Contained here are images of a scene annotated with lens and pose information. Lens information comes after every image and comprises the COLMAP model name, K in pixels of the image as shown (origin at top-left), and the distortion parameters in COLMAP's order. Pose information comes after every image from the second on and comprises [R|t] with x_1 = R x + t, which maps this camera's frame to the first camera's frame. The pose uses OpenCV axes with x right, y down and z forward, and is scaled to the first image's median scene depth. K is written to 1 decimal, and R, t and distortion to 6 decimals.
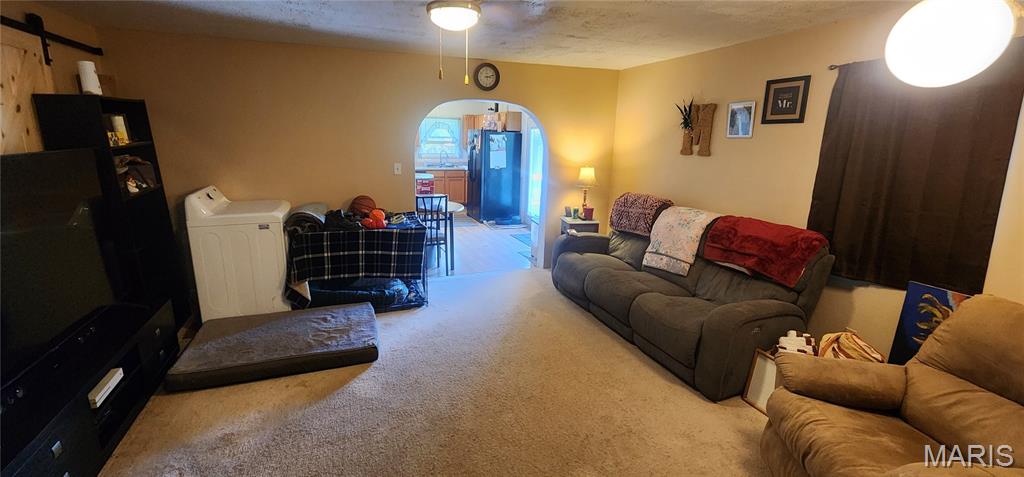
lens RADIAL K [[415.8, 0, 506.6], [0, 415.8, 227.3], [0, 0, 1]] dist [-0.000587, -0.000071]
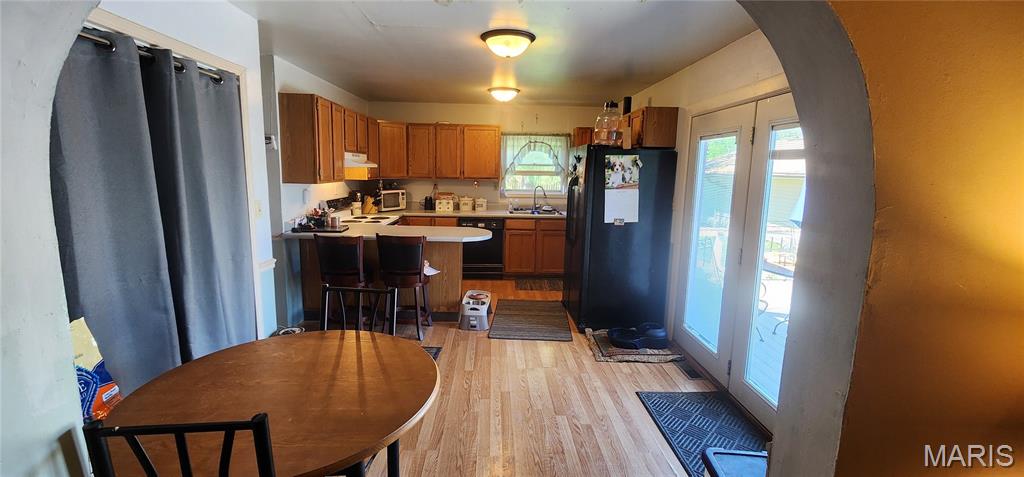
lens RADIAL K [[415.8, 0, 506.6], [0, 415.8, 227.3], [0, 0, 1]] dist [-0.000587, -0.000071]
pose [[0.938168, 0.043426, -0.343444, 0.020697], [-0.071073, 0.995129, -0.068320, -0.095679], [0.338805, 0.088505, 0.936685, 0.503079]]
